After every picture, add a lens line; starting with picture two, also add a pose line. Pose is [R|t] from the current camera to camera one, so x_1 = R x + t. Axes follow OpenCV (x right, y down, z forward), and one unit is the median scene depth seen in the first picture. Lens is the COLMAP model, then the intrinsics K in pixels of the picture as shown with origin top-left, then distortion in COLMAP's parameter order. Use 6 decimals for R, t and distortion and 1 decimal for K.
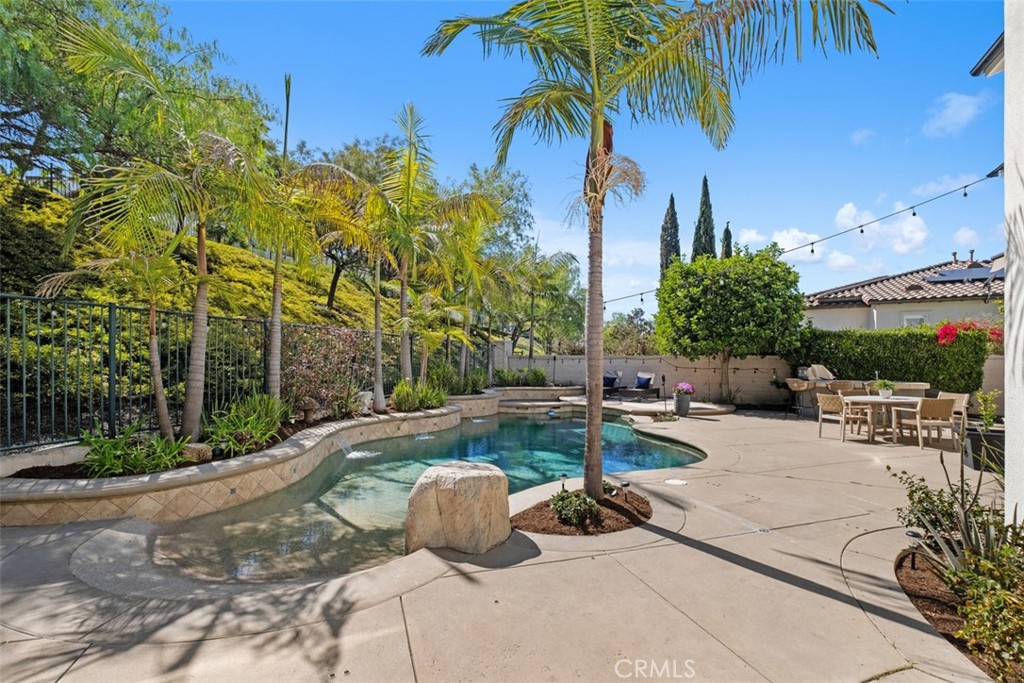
lens RADIAL K [[442.6, 0, 507.6], [0, 442.6, 359.3], [0, 0, 1]] dist [-0.009536, 0.000552]
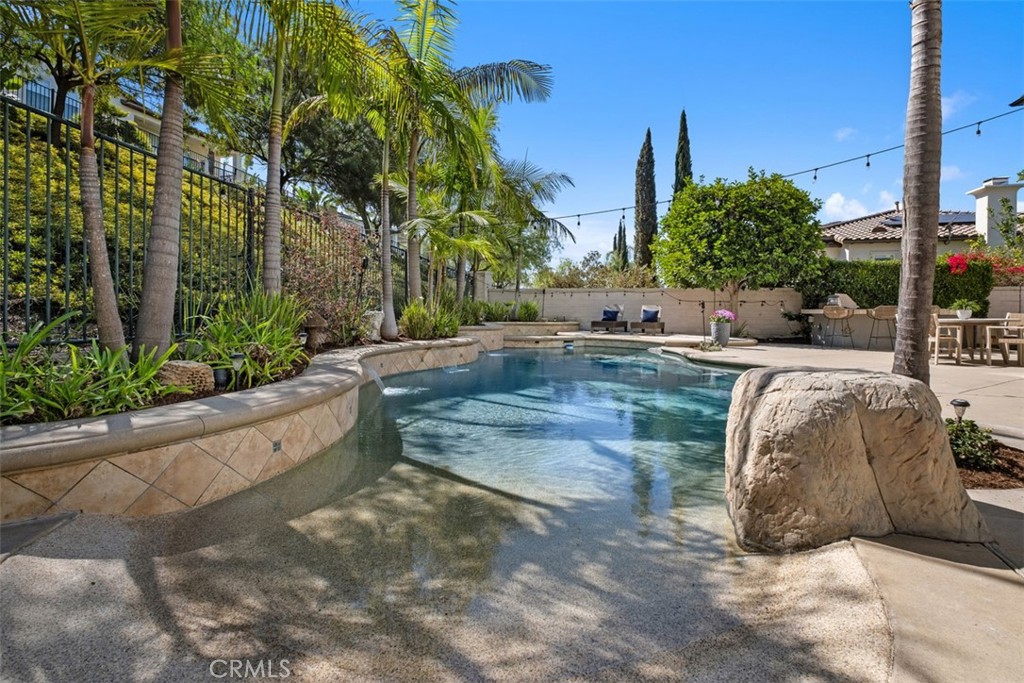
lens RADIAL K [[442.6, 0, 510.4], [0, 442.6, 315.3], [0, 0, 1]] dist [-0.009536, 0.000552]
pose [[0.982942, 0.007270, 0.183773, -0.199361], [-0.009125, 0.999916, 0.009251, 0.061090], [-0.183690, -0.010770, 0.982925, 0.195717]]
